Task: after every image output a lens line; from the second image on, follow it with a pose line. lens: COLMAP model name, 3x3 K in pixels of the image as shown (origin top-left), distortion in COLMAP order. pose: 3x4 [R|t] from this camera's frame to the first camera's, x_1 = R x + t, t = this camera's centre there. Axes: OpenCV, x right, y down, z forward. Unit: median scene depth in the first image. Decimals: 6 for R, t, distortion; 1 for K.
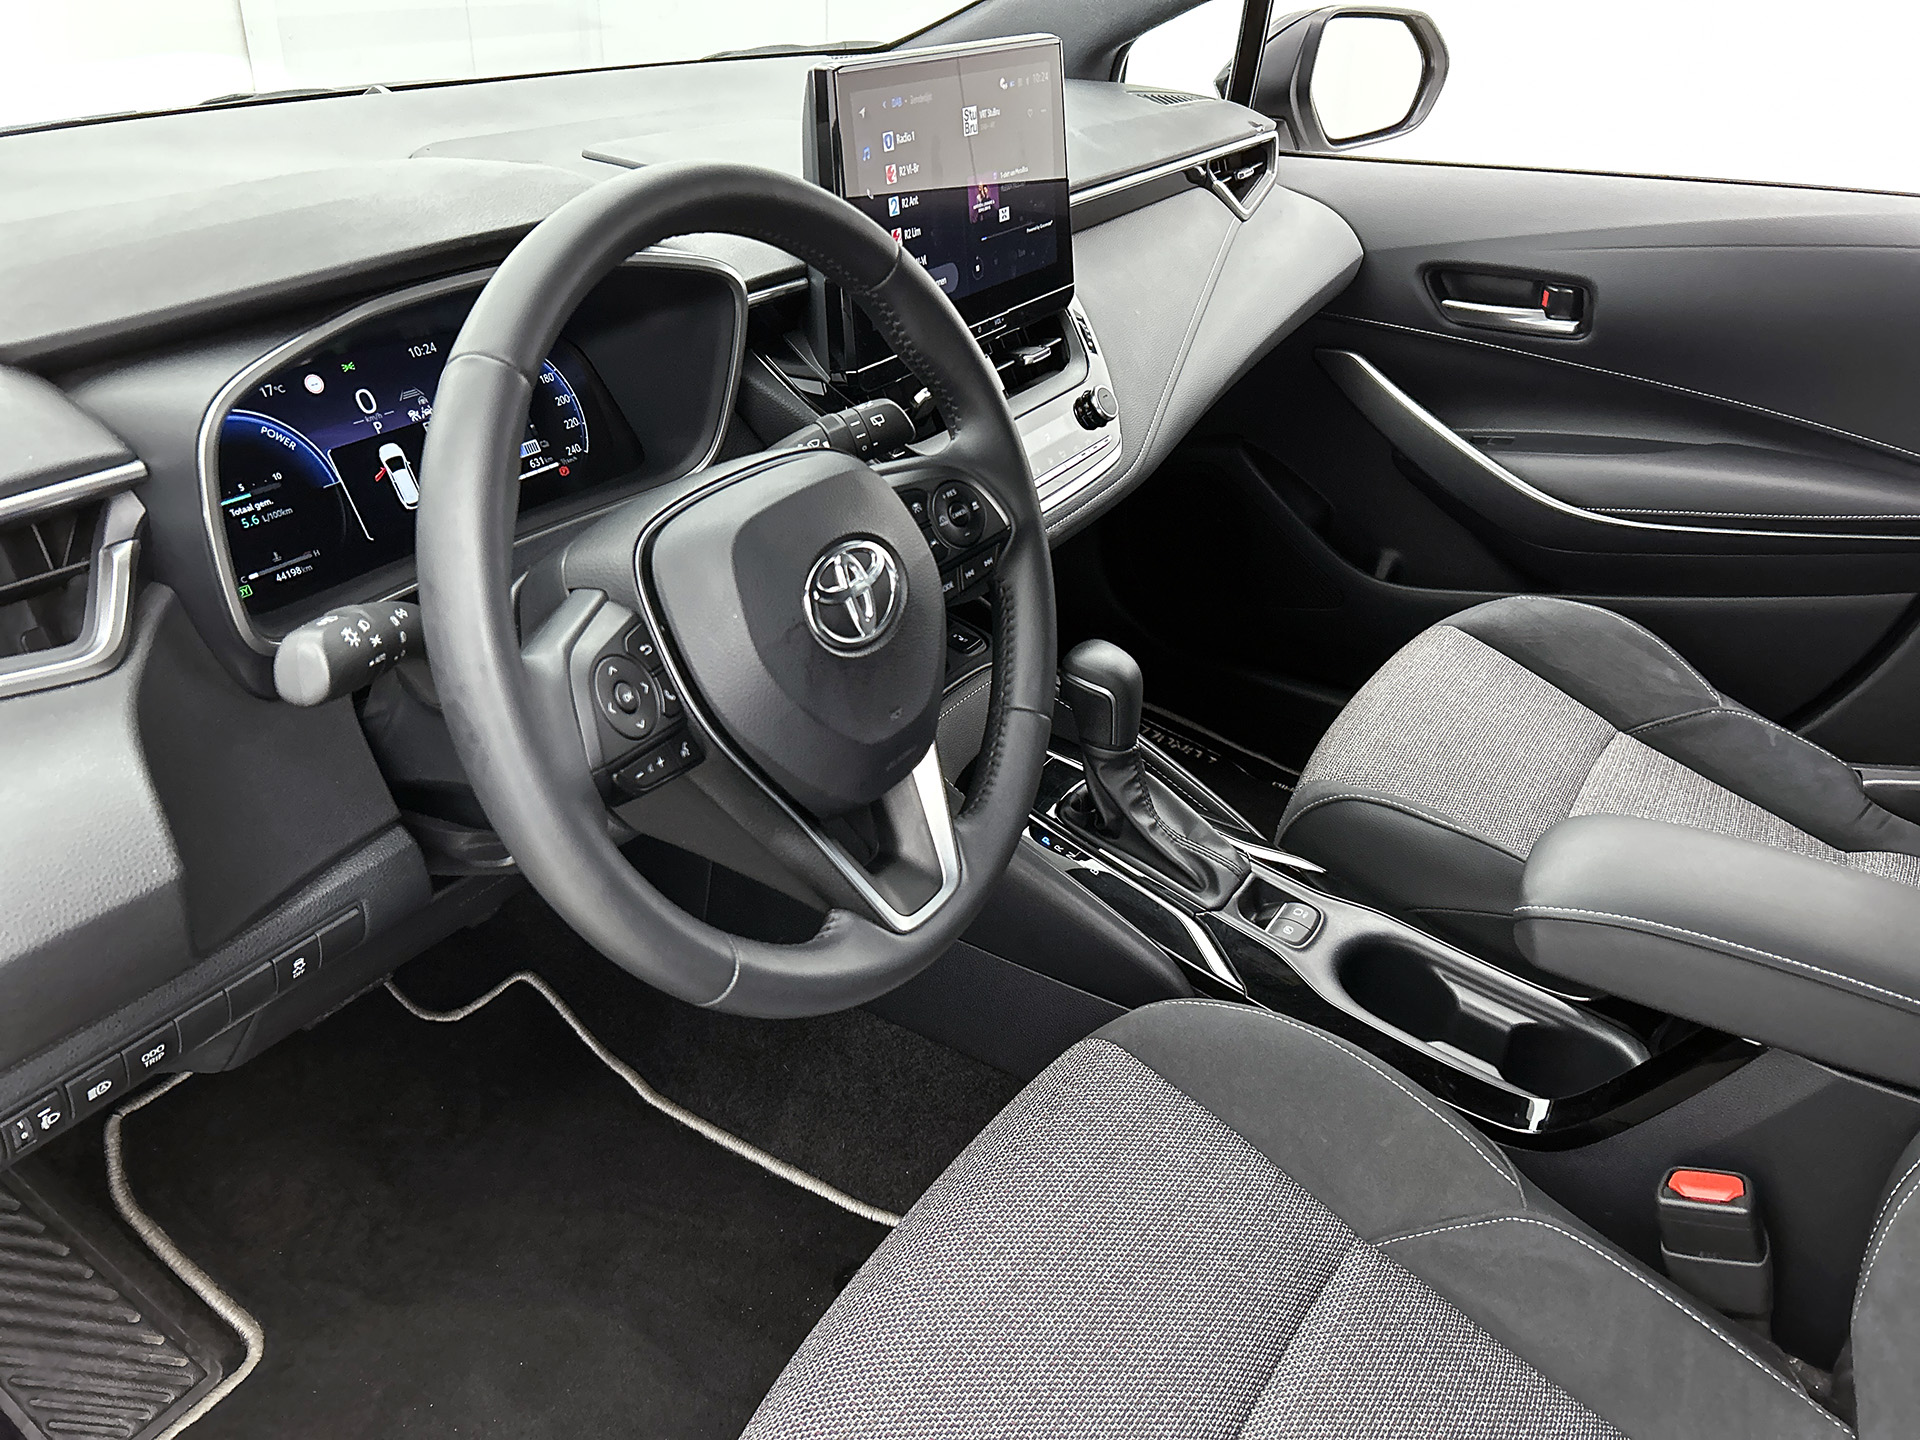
lens RADIAL K [[1445.5, 0, 960.0], [0, 1445.5, 720.0], [0, 0, 1]] dist [-0.004496, -0.000776]
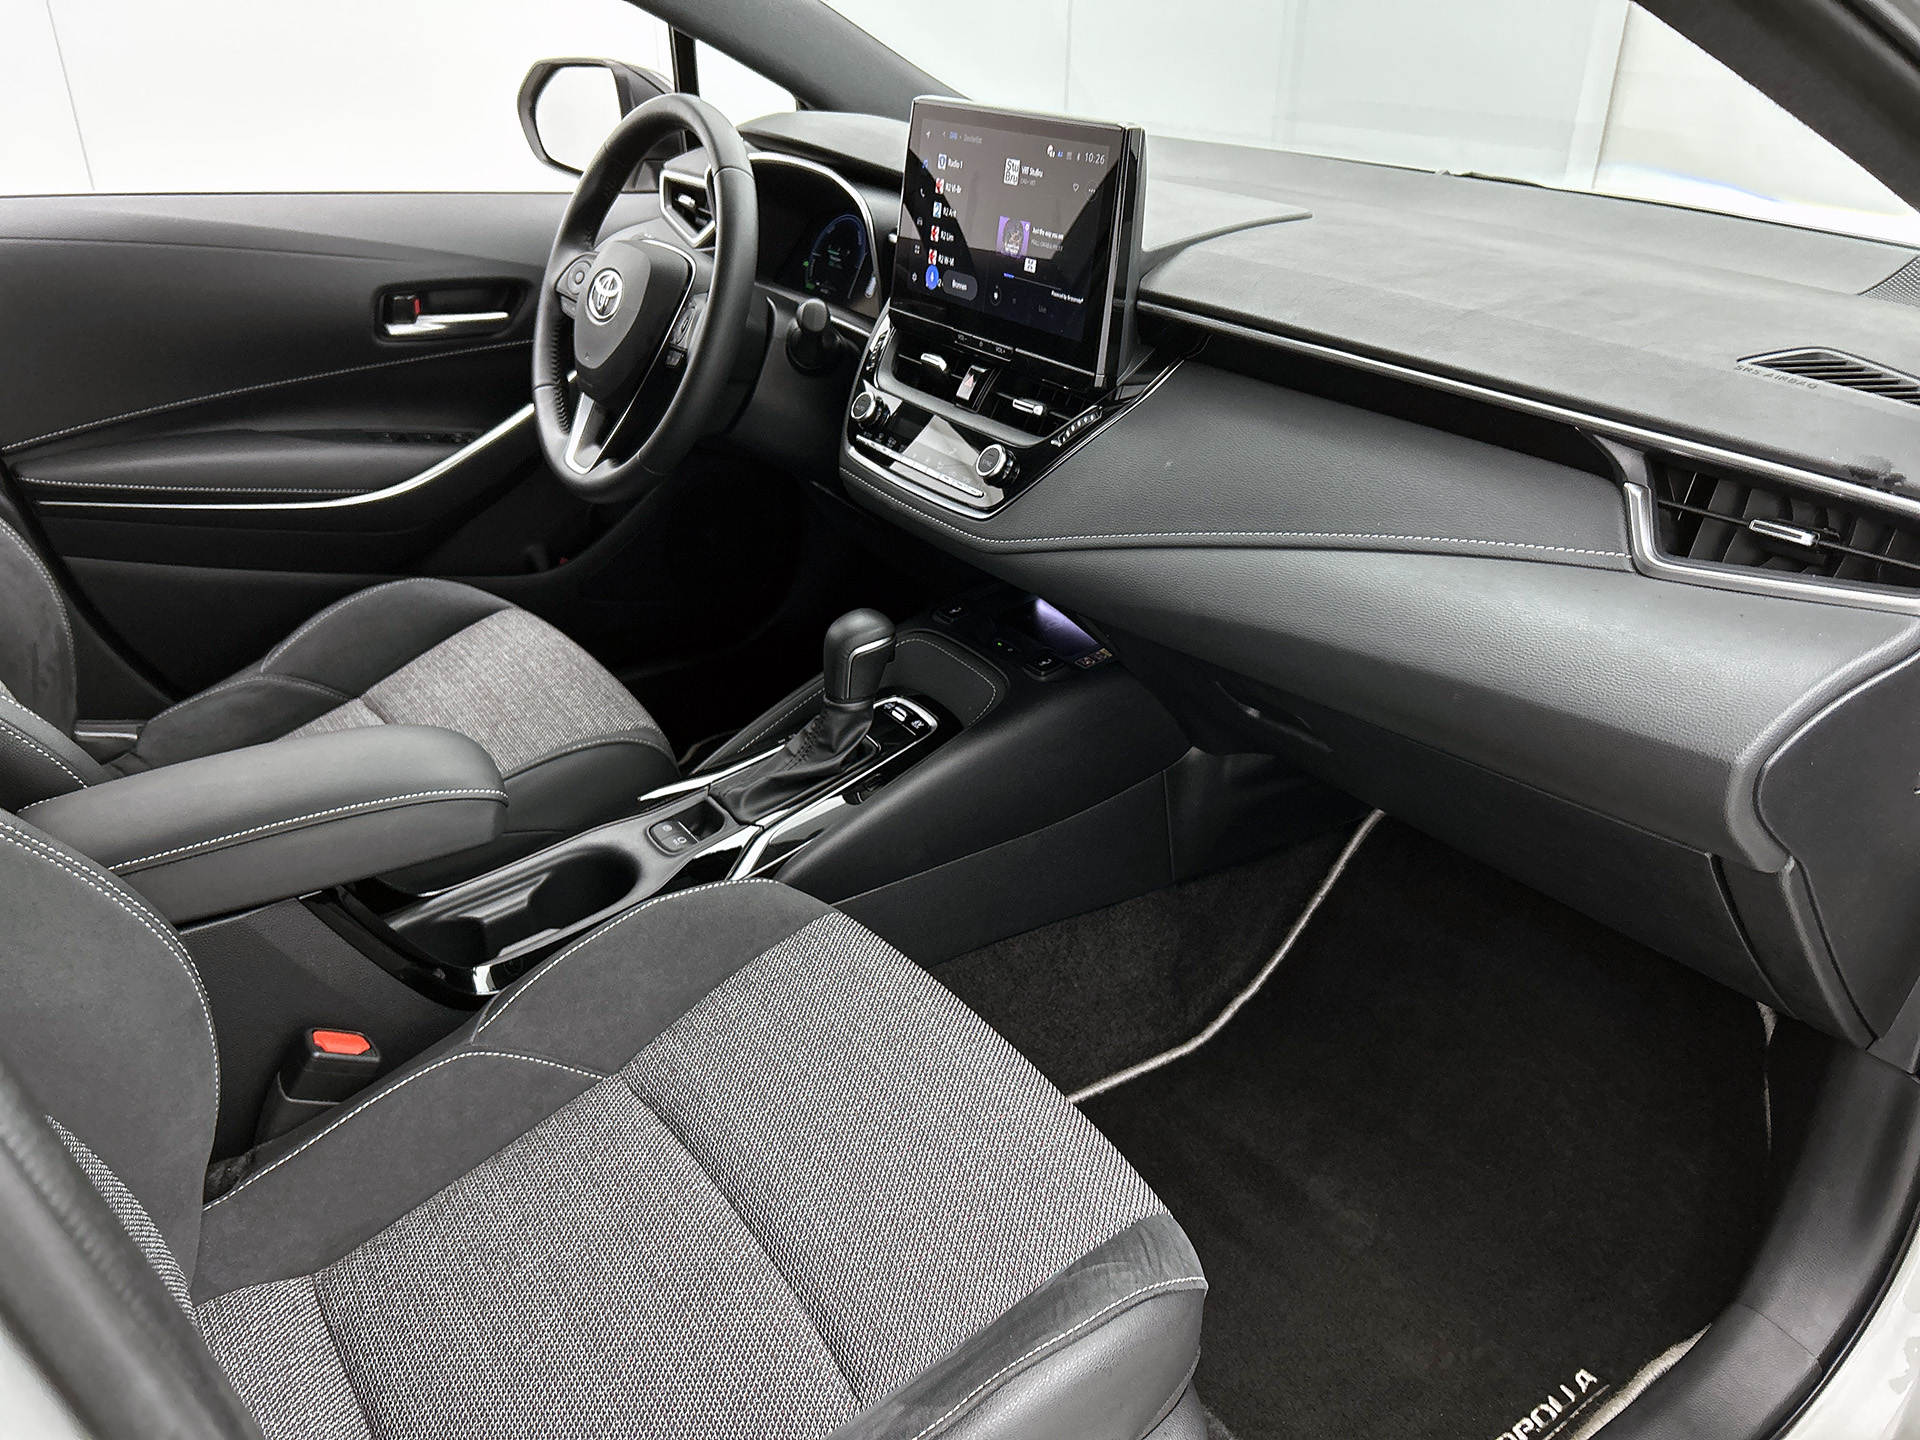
lens RADIAL K [[1467.7, 0, 960.0], [0, 1467.7, 720.0], [0, 0, 1]] dist [0.014673, 0.003671]
pose [[-0.394087, 0.379109, -0.837241, 1.272035], [-0.489252, 0.684628, 0.540294, -0.781797], [0.778028, 0.622545, -0.084323, 1.430604]]
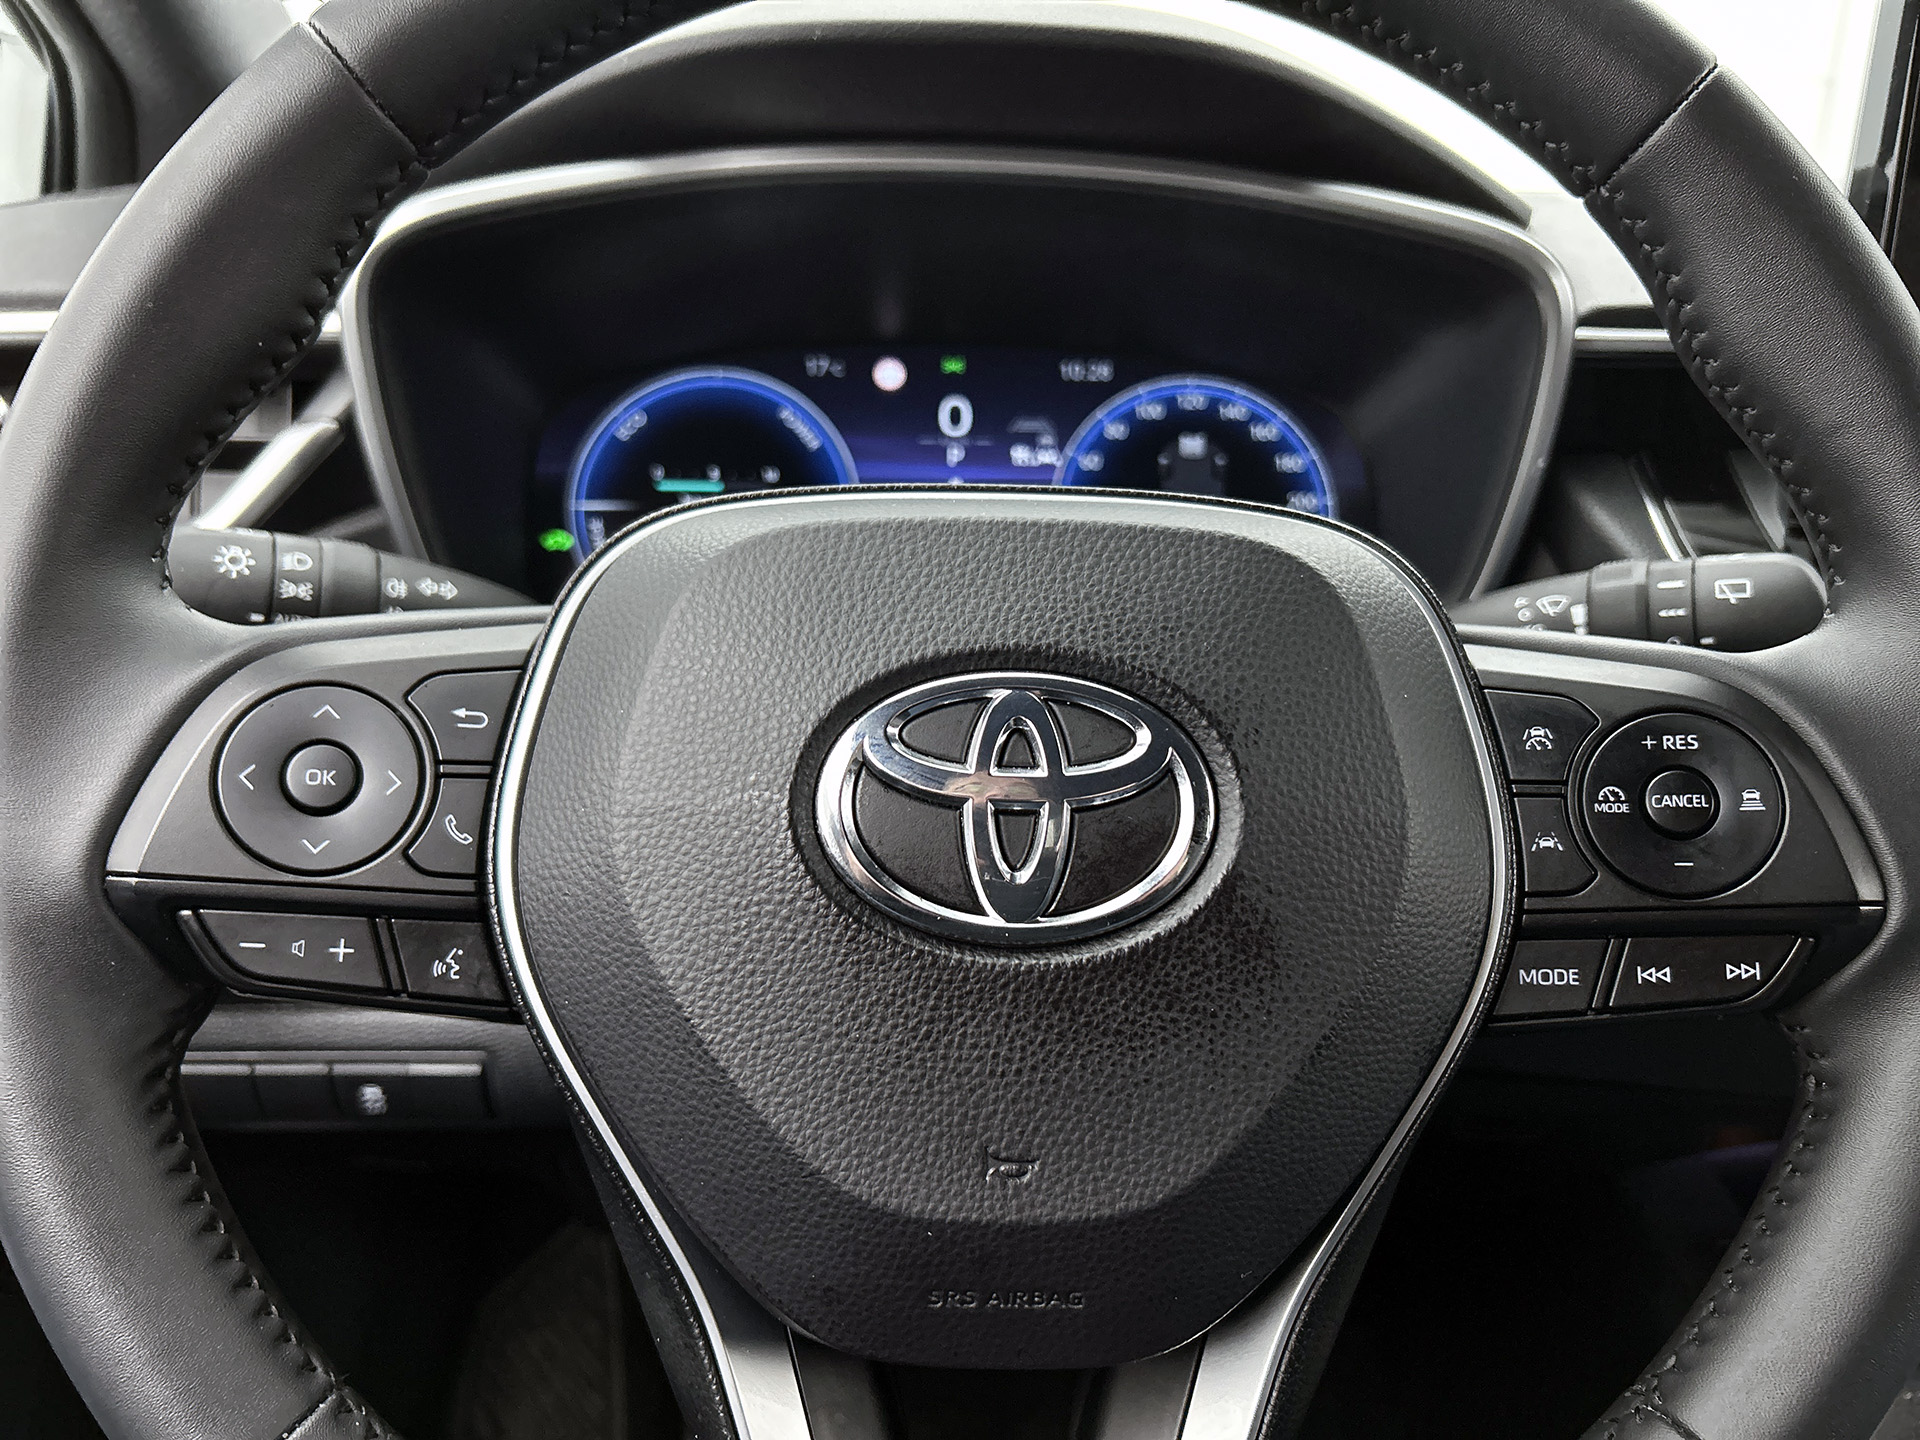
lens RADIAL K [[1526.8, 0, 988.9], [0, 1526.8, 713.4], [0, 0, 1]] dist [0.004553, -0.000308]
pose [[0.558673, 0.231455, -0.796438, 0.175929], [-0.411552, 0.911072, -0.023921, -0.072138], [0.720076, 0.341140, 0.604247, 0.544748]]
